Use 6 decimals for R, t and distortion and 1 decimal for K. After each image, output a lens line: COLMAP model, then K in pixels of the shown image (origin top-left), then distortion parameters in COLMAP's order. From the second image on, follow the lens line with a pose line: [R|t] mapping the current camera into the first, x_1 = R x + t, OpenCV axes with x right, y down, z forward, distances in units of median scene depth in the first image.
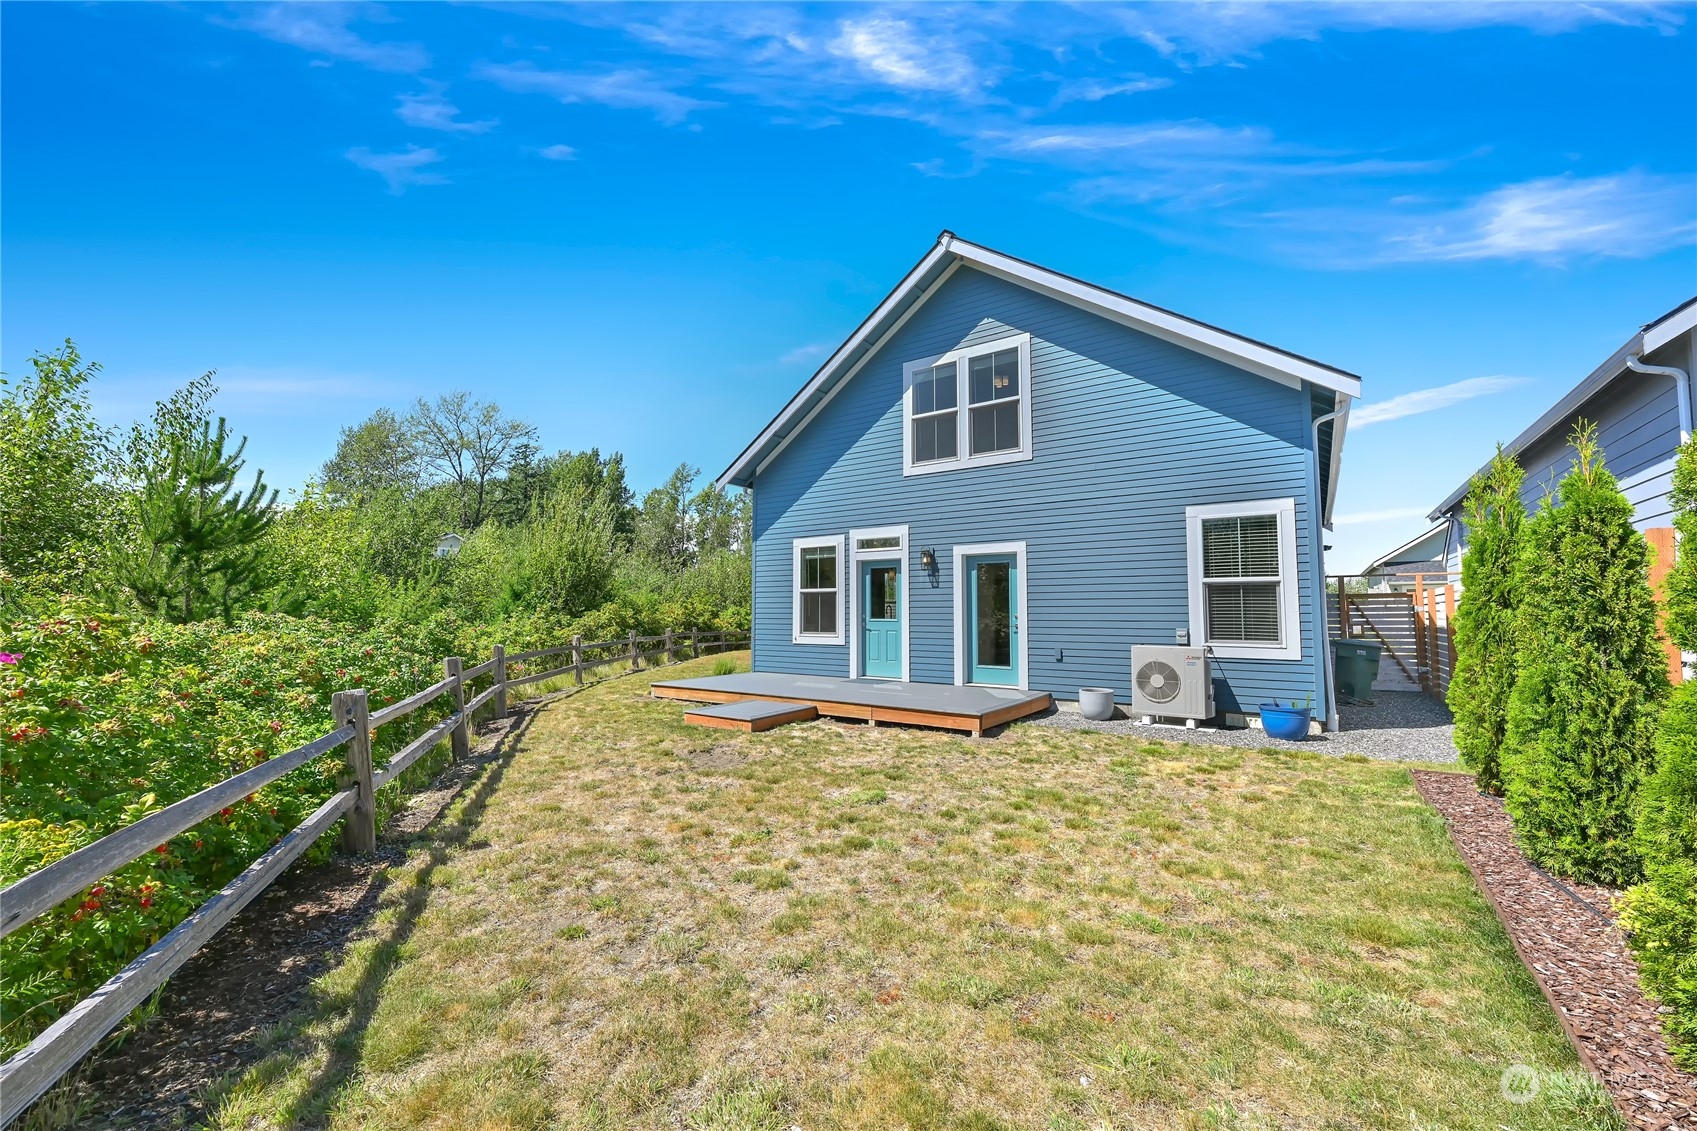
lens RADIAL K [[682.8, 0, 850.1], [0, 682.8, 574.7], [0, 0, 1]] dist [-0.000879, 0.000031]
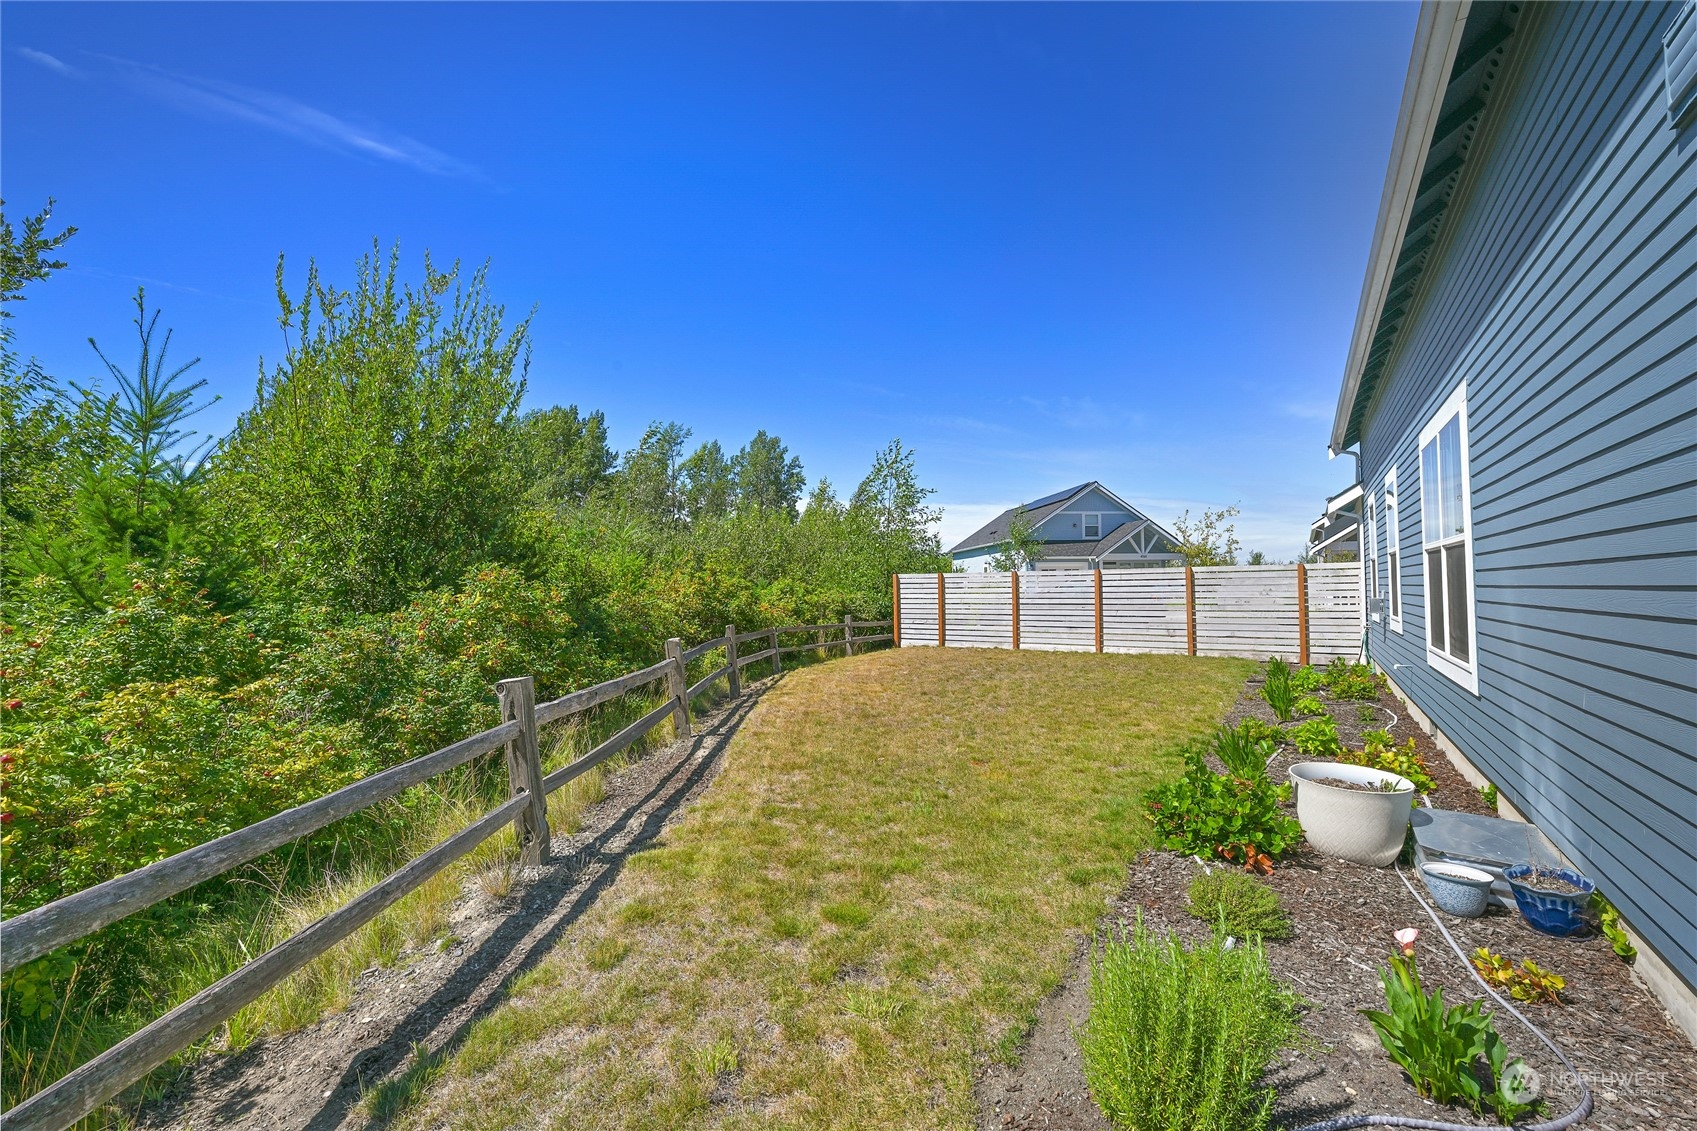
lens RADIAL K [[682.8, 0, 850.1], [0, 682.8, 574.7], [0, 0, 1]] dist [-0.000879, 0.000031]
pose [[0.999868, -0.007780, 0.014236, -0.030203], [0.007263, 0.999326, 0.035993, 0.005791], [-0.014506, -0.035885, 0.999251, 0.109378]]
